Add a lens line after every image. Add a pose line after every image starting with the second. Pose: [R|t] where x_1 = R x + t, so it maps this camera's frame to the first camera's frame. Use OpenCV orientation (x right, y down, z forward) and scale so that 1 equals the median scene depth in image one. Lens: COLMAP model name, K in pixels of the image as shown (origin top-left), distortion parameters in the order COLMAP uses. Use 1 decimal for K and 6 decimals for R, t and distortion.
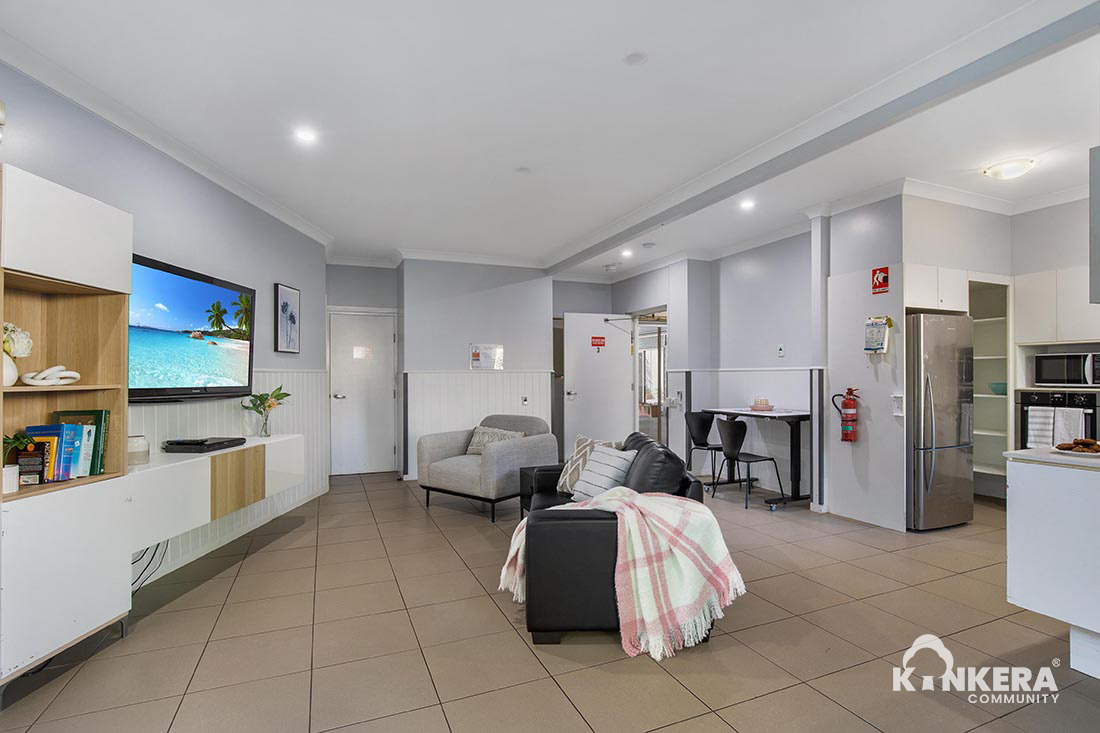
lens RADIAL K [[534.9, 0, 550.6], [0, 534.9, 372.0], [0, 0, 1]] dist [0.000053, -0.000039]
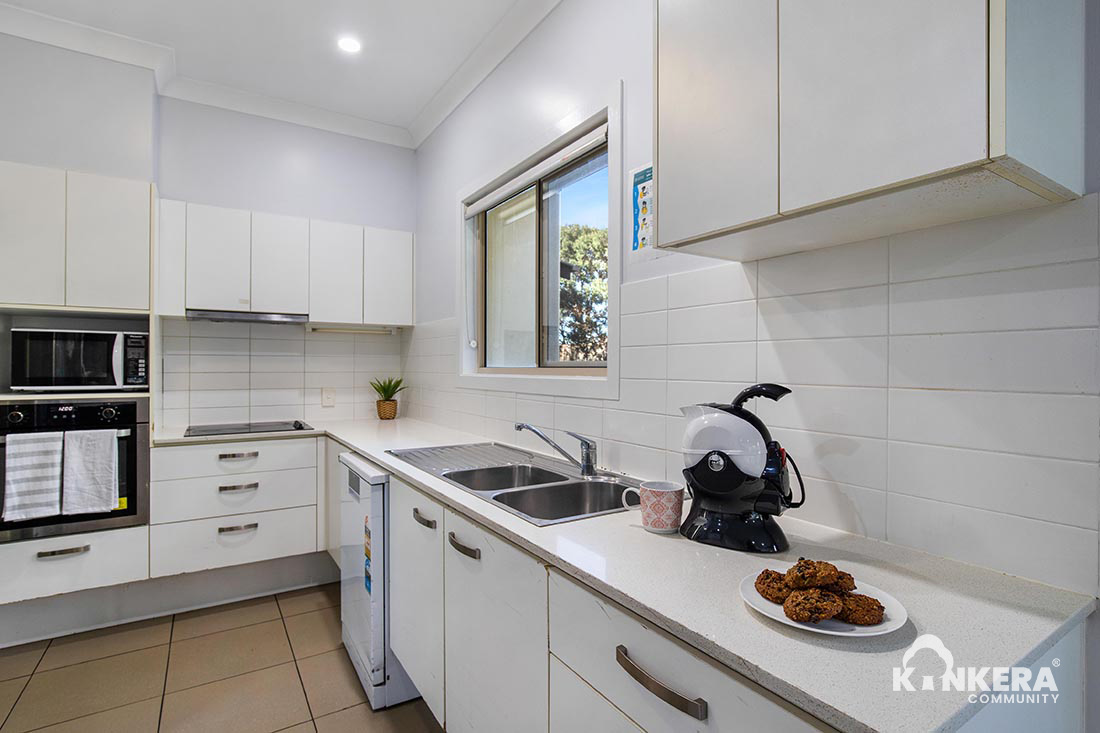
lens RADIAL K [[534.9, 0, 550.0], [0, 534.9, 367.5], [0, 0, 1]] dist [0.000053, -0.000039]
pose [[-0.168027, 0.003868, 0.985775, 0.348005], [-0.009838, 0.999936, -0.005600, 0.001880], [-0.985733, -0.010639, -0.167978, 0.618495]]
